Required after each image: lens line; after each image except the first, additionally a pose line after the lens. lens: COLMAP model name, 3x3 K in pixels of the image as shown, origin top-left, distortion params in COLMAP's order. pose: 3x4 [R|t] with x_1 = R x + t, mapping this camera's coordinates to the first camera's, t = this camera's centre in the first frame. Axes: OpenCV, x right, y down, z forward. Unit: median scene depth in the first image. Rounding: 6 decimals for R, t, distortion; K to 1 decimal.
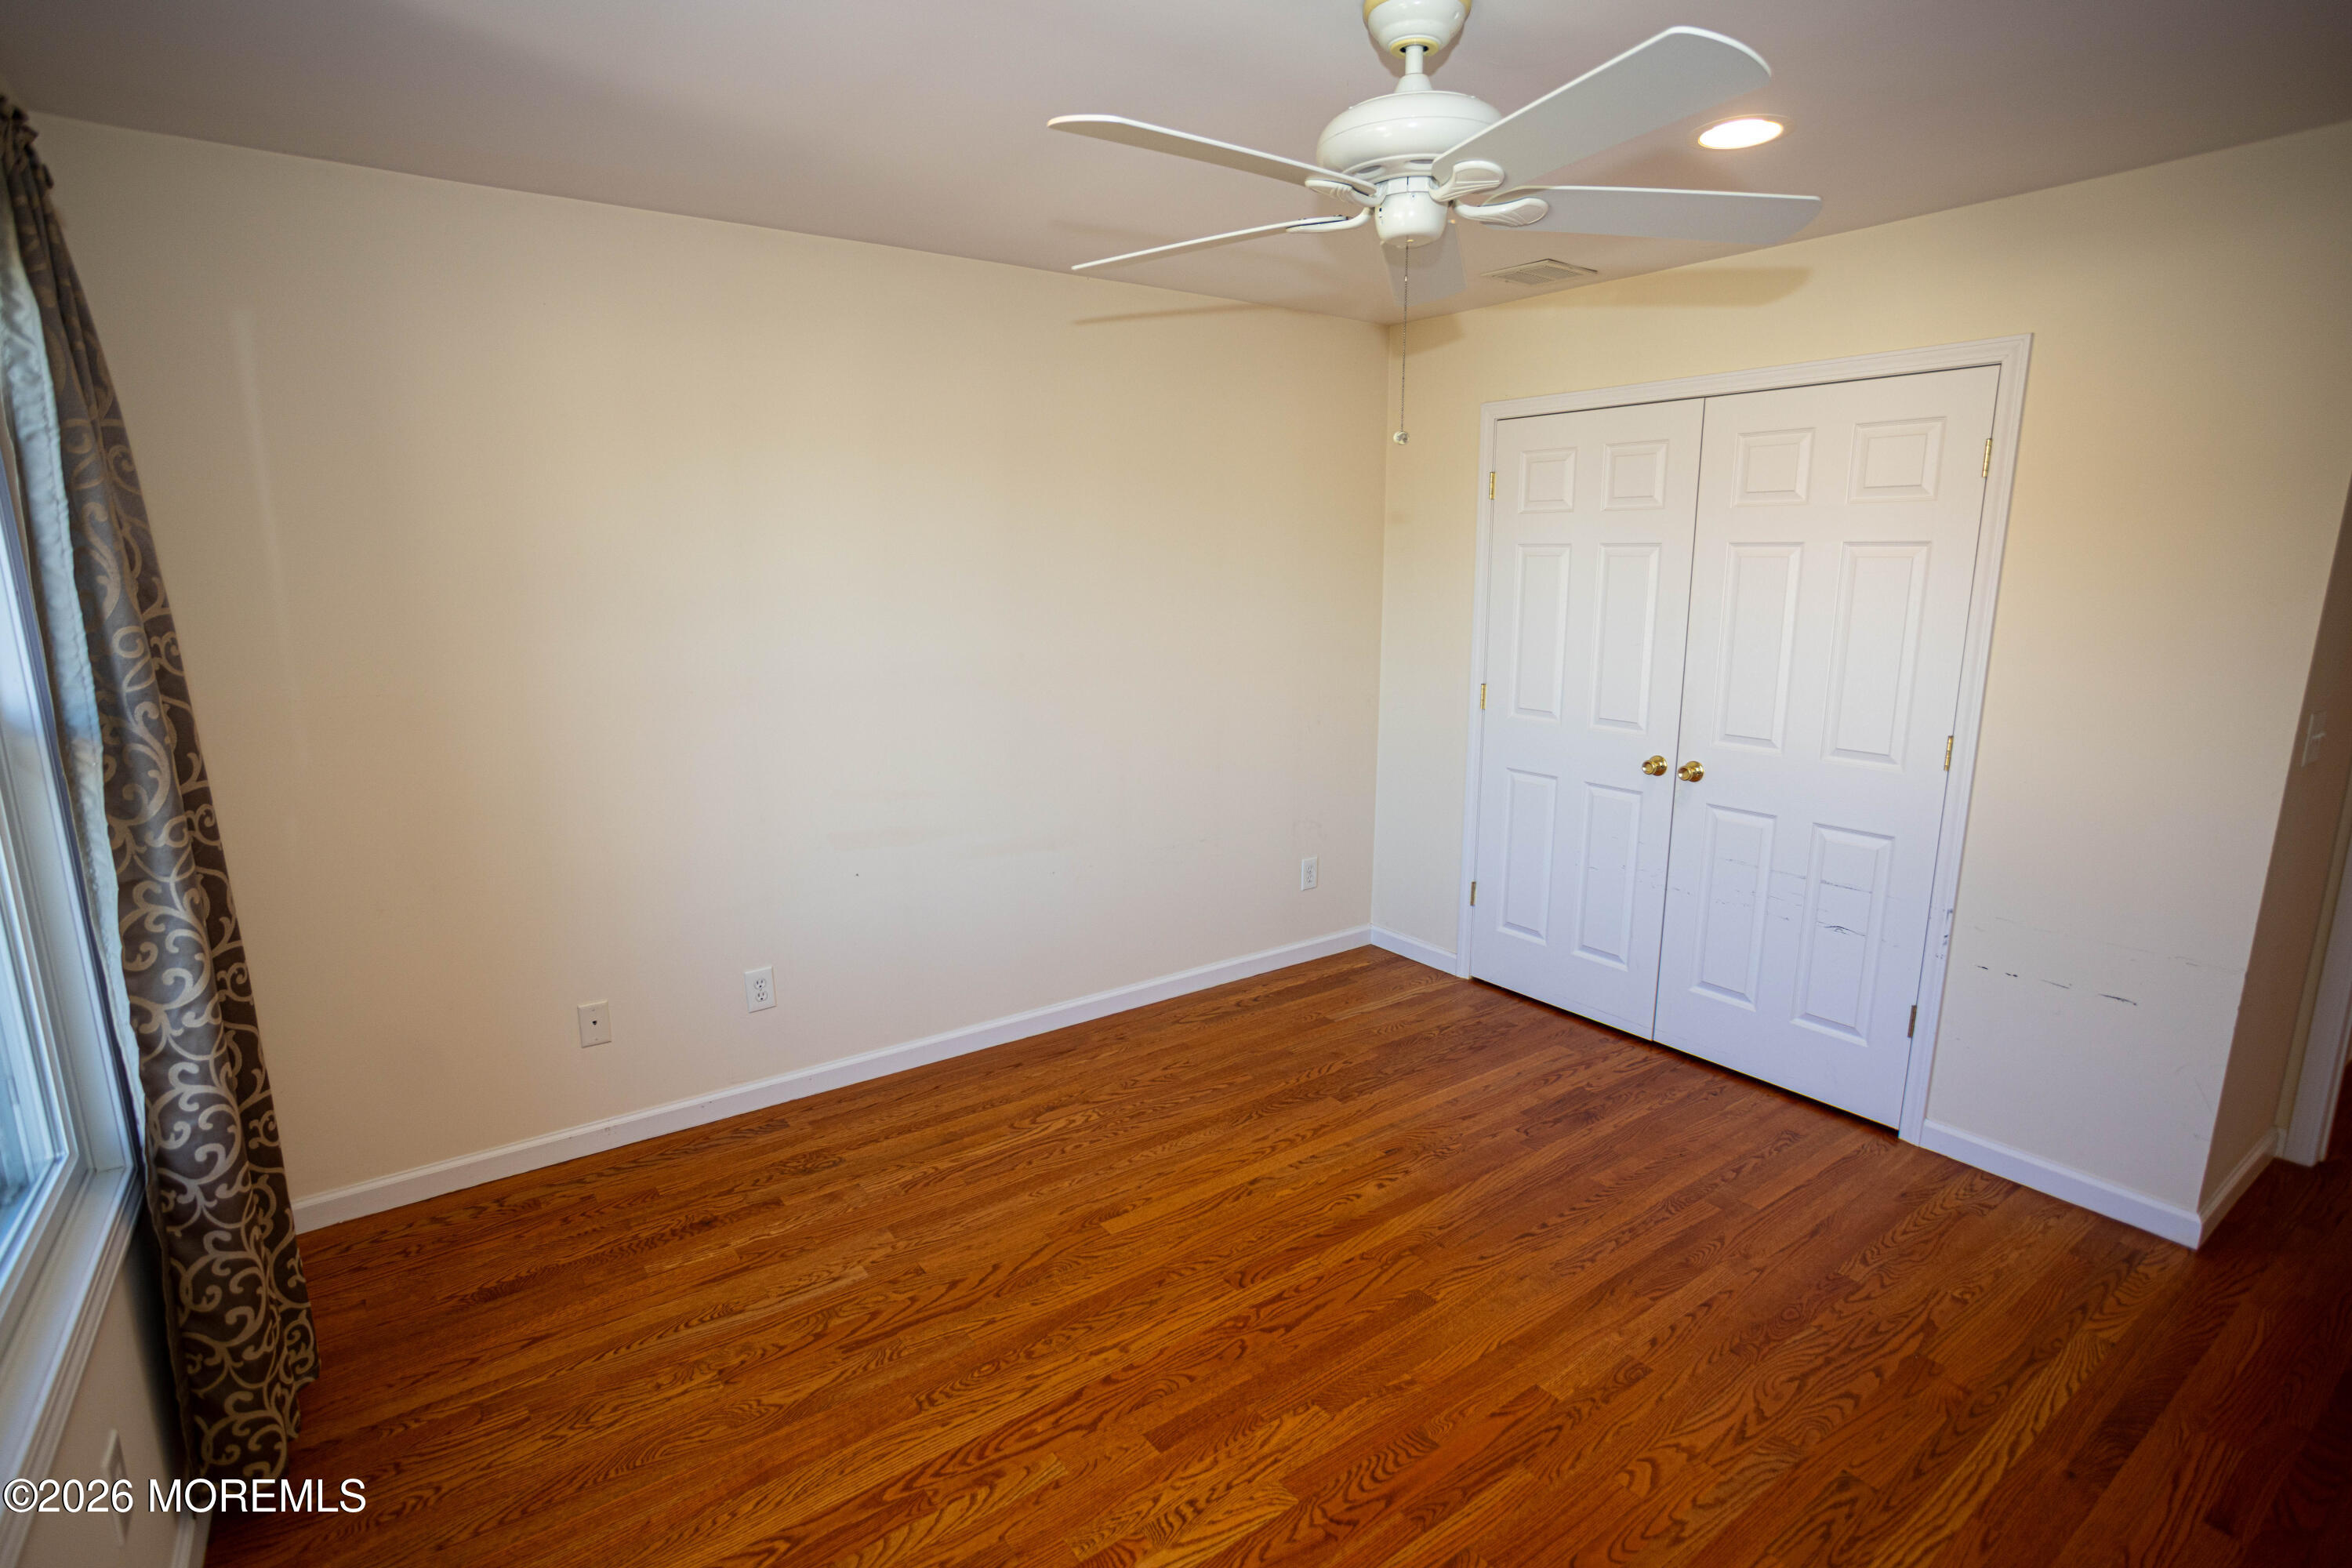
lens RADIAL K [[1141.2, 0, 1167.8], [0, 1141.2, 790.9], [0, 0, 1]] dist [-0.061697, 0.035261]
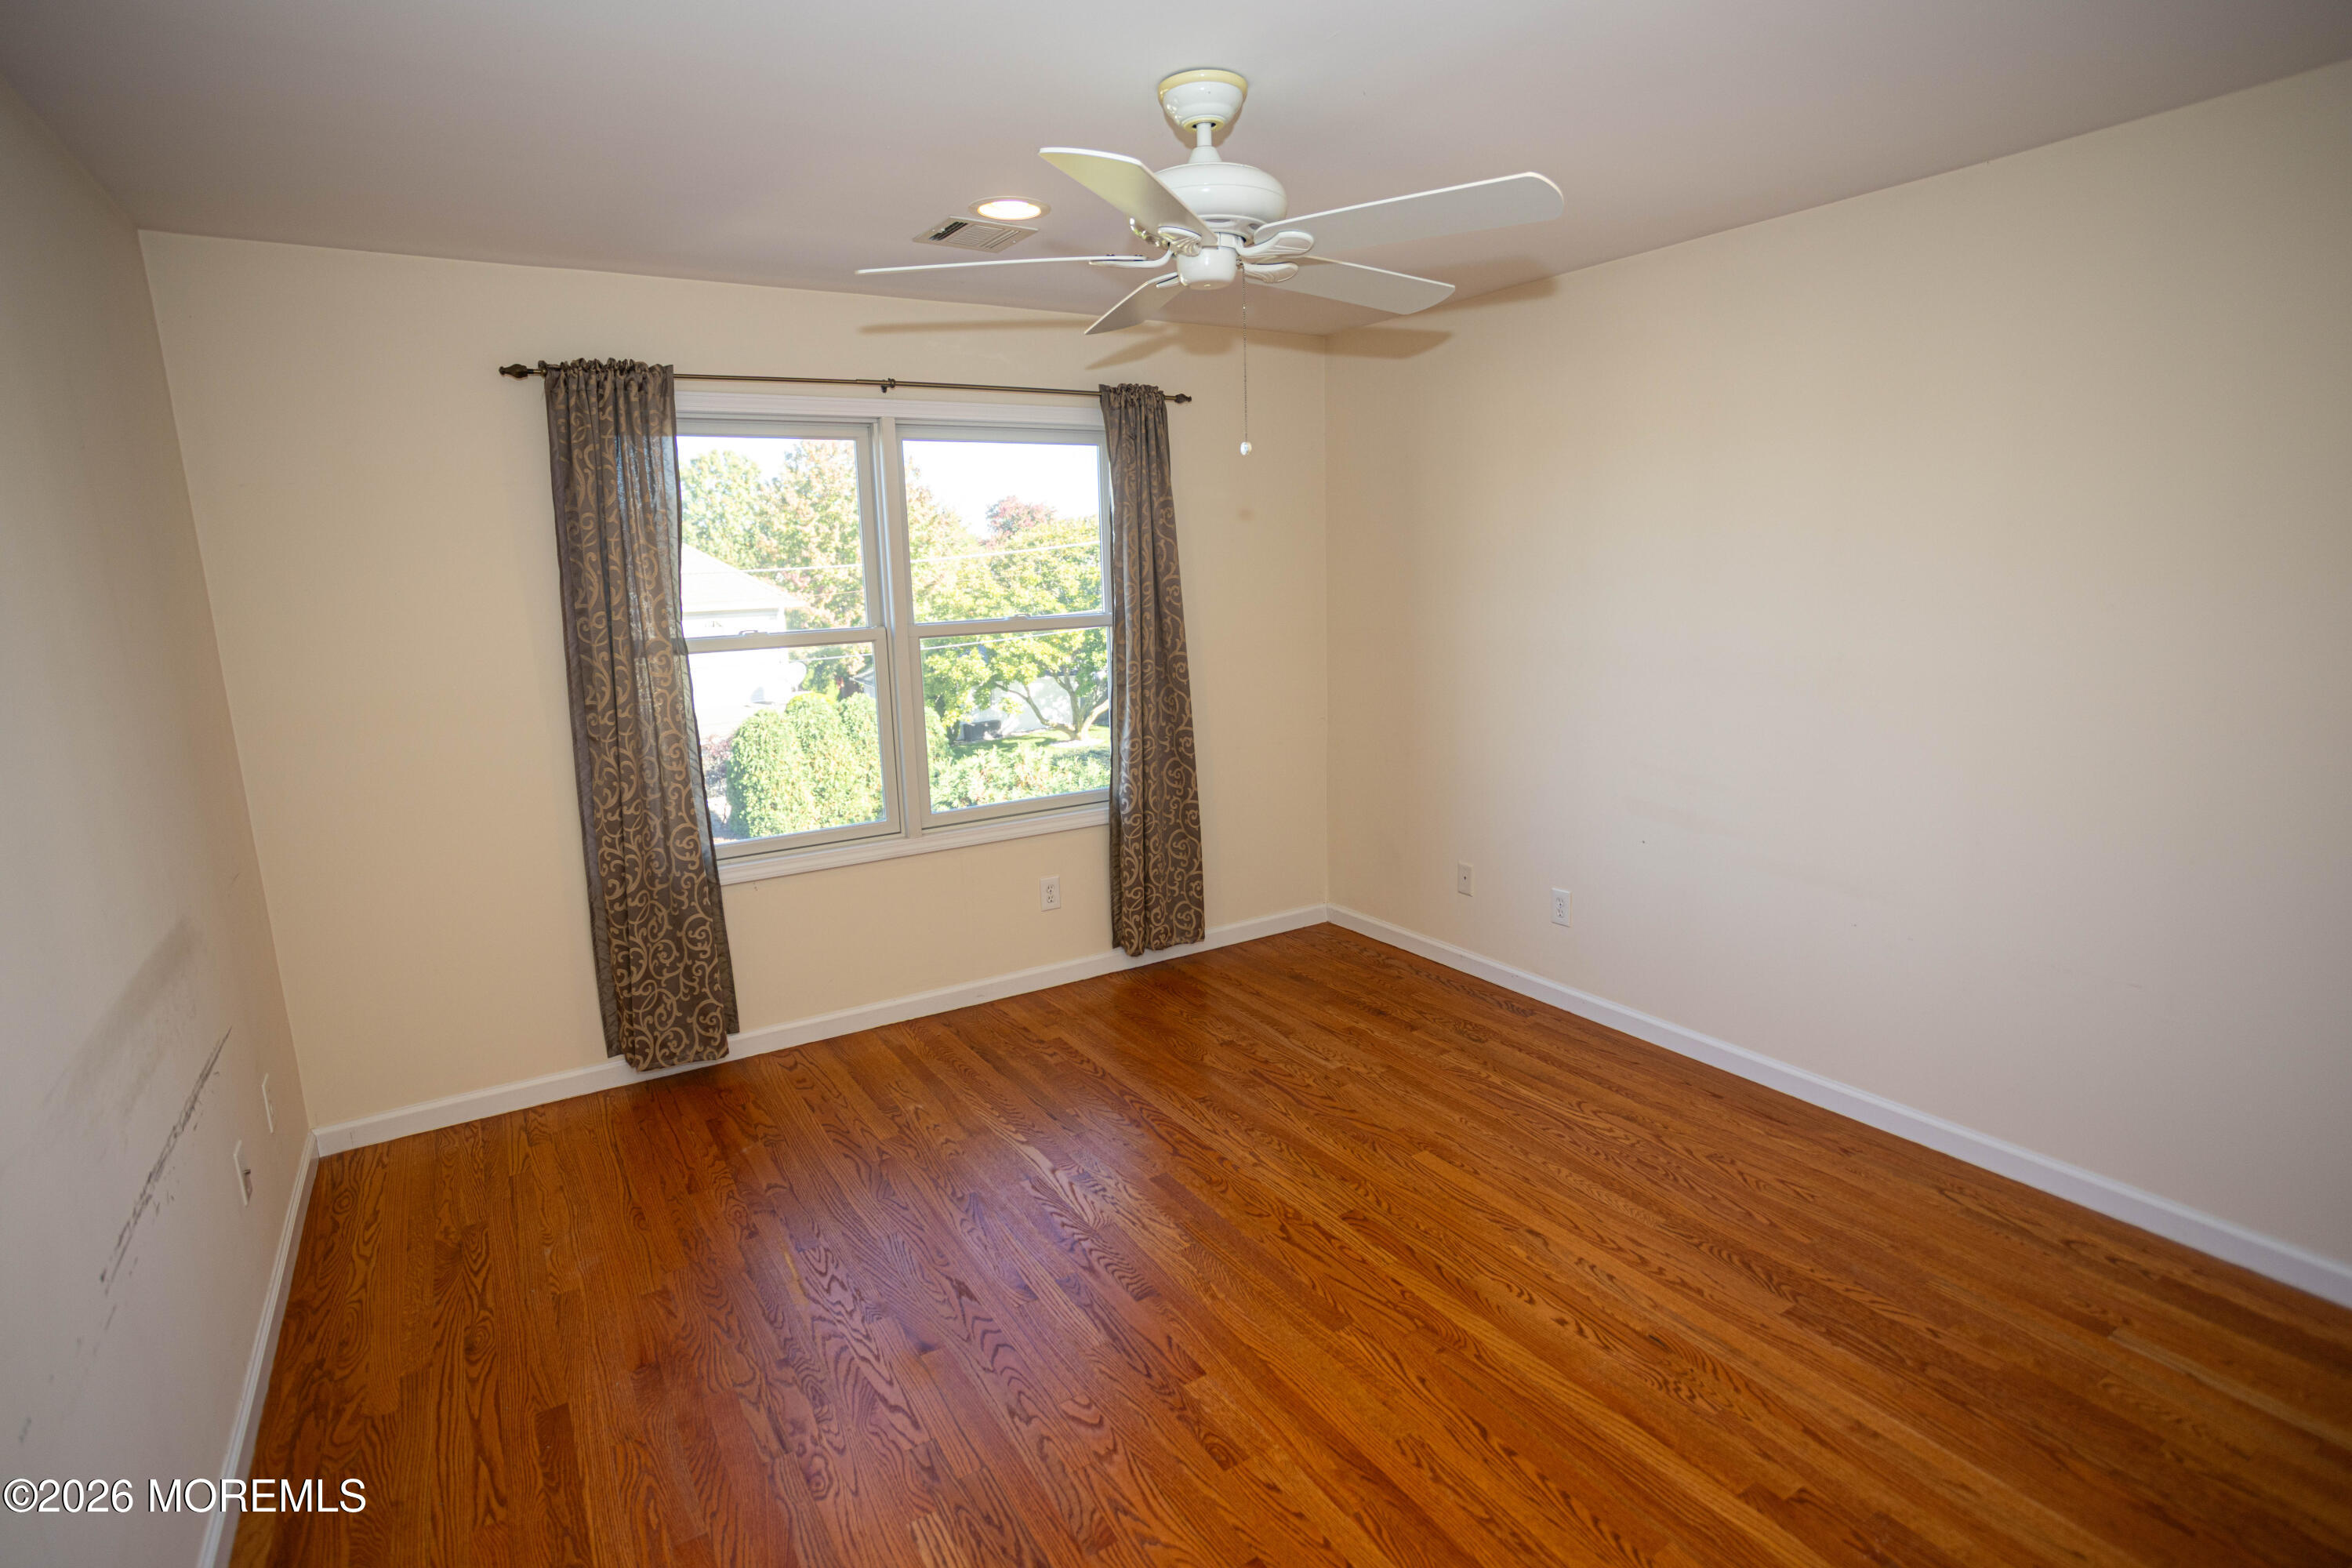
lens RADIAL K [[1141.2, 0, 1167.8], [0, 1141.2, 790.9], [0, 0, 1]] dist [-0.061697, 0.035261]
pose [[-0.051127, 0.205422, -0.977337, 0.980580], [-0.173234, 0.961958, 0.211252, -0.150548], [0.983553, 0.180109, -0.013596, 0.711452]]
